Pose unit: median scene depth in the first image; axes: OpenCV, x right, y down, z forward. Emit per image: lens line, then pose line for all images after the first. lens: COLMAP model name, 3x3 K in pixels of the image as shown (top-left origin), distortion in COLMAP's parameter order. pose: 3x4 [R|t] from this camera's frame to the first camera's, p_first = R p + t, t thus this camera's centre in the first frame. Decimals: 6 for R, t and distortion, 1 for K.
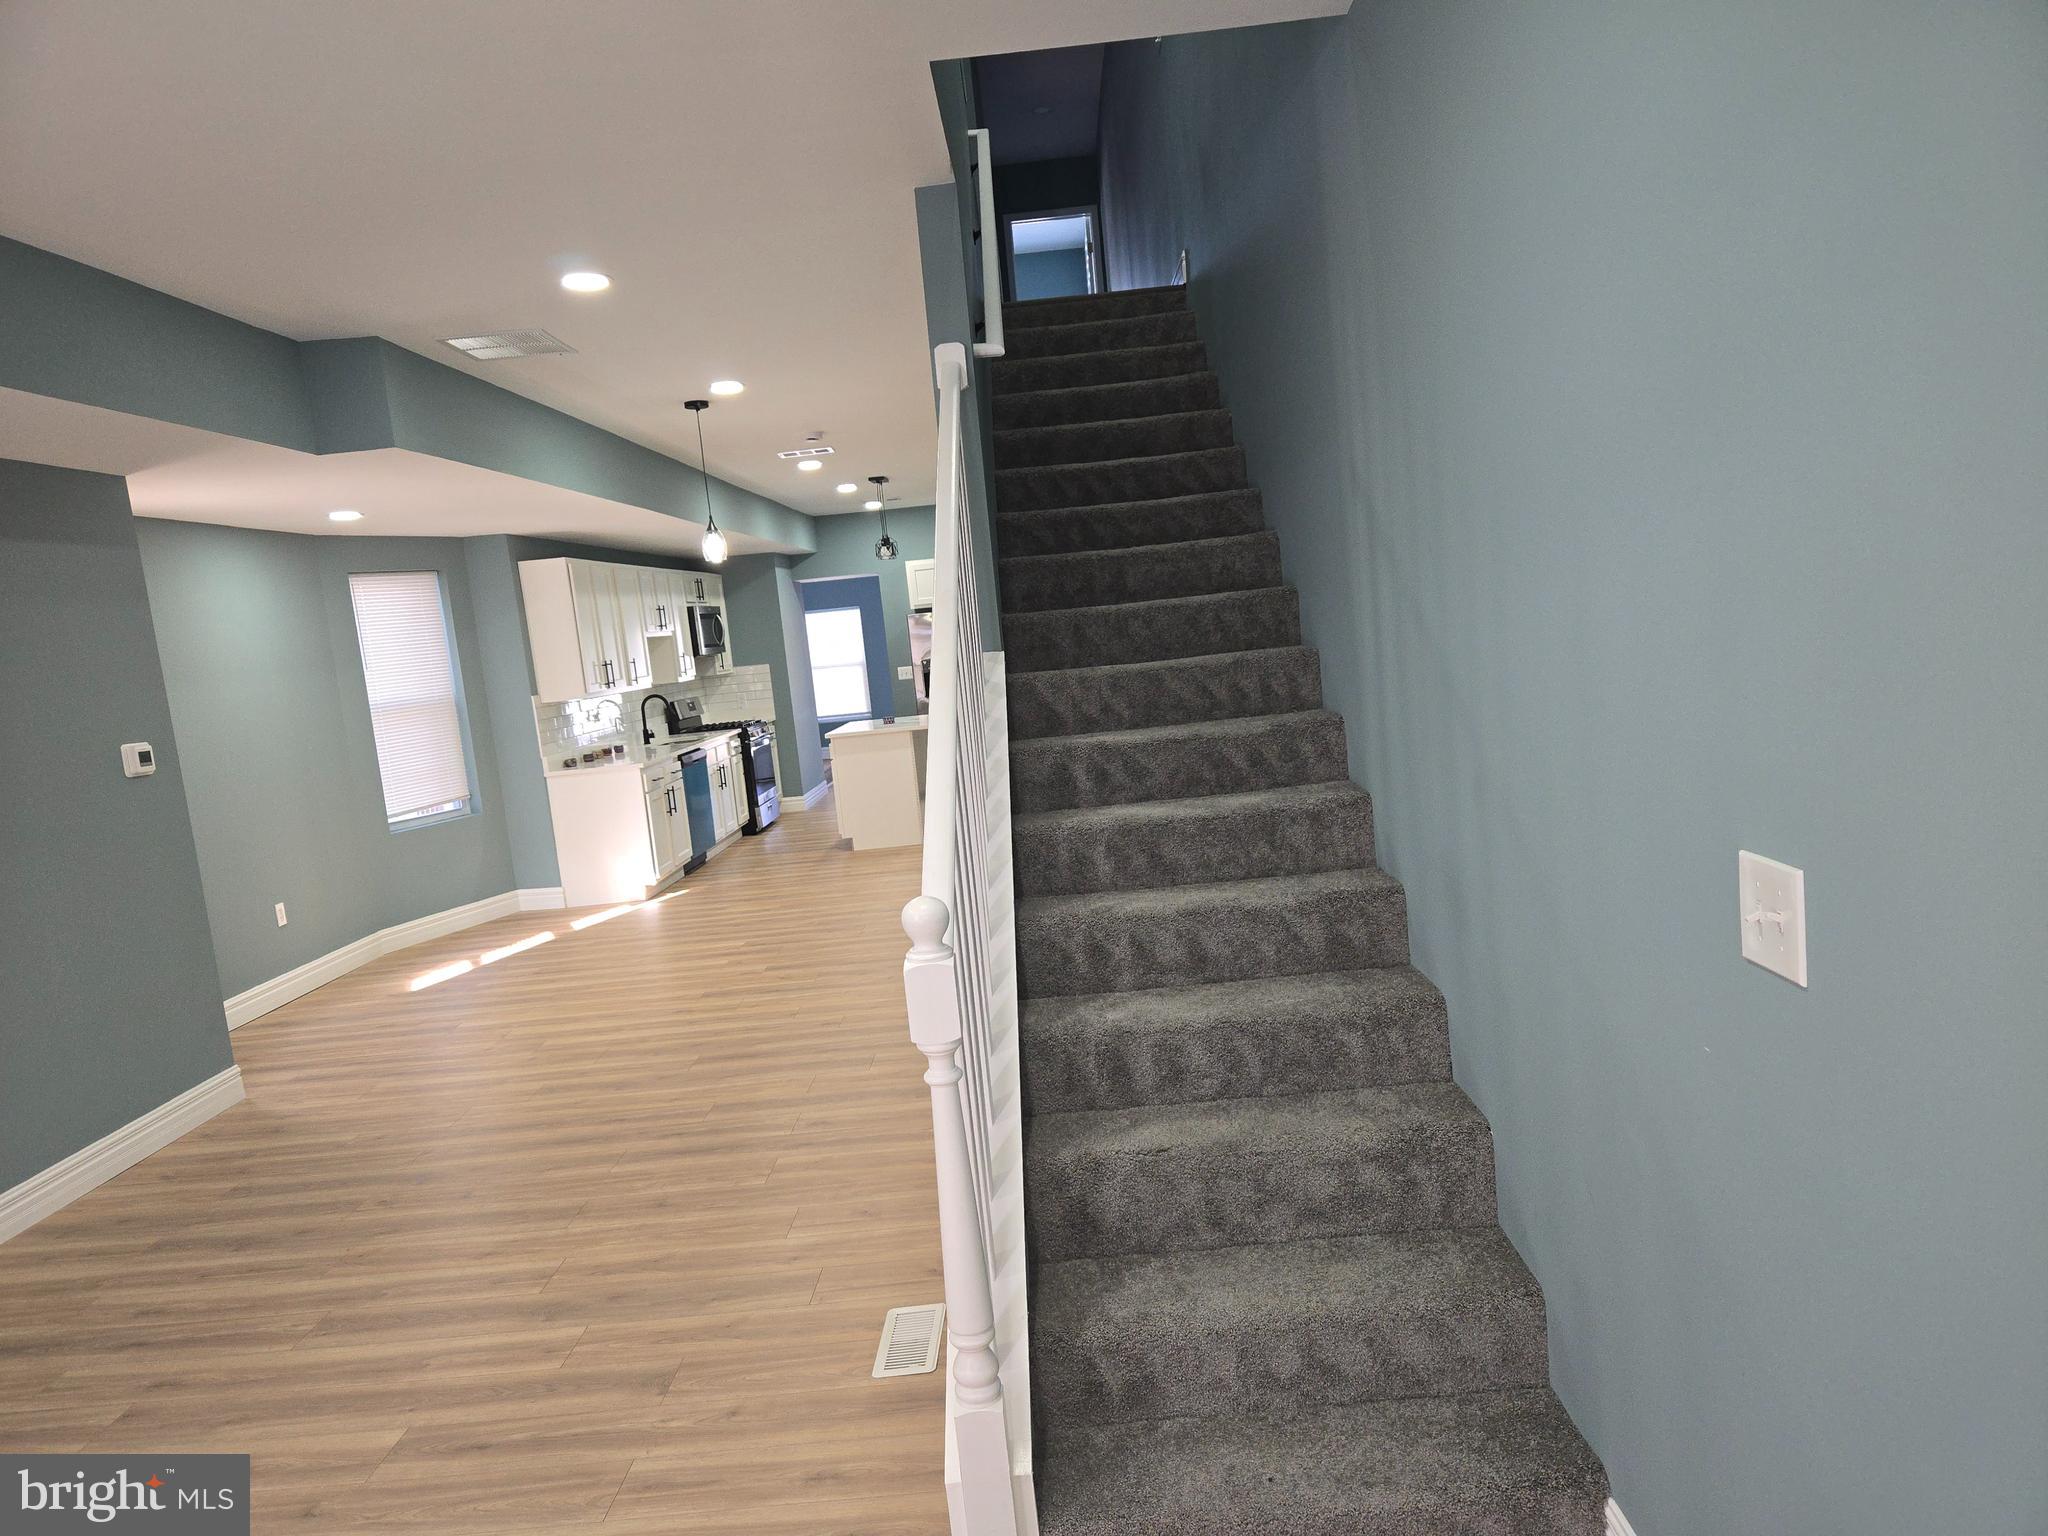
lens RADIAL K [[1364.6, 0, 1039.1], [0, 1364.6, 776.2], [0, 0, 1]] dist [0.036490, -0.030581]
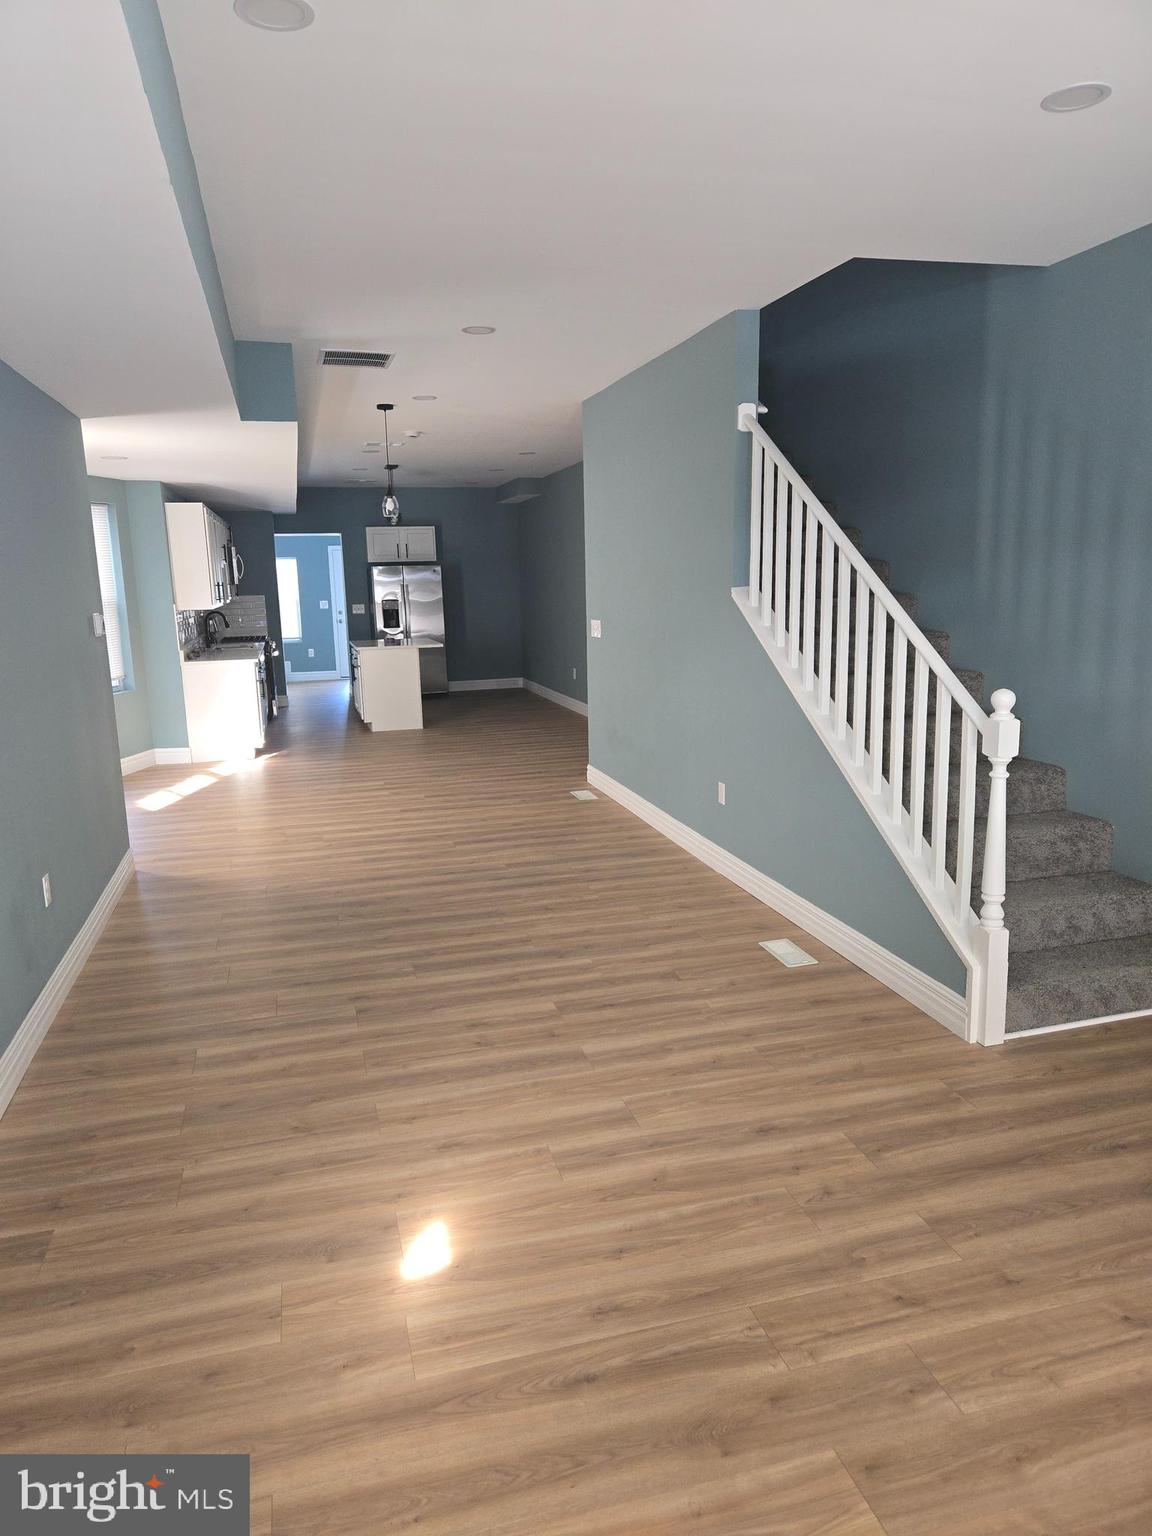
lens RADIAL K [[1023.4, 0, 562.2], [0, 1023.4, 759.6], [0, 0, 1]] dist [0.036490, -0.030581]
pose [[0.961110, 0.022642, 0.275237, -0.521309], [-0.035834, 0.998432, 0.042998, 0.067945], [-0.273832, -0.051189, 0.960414, -0.159031]]
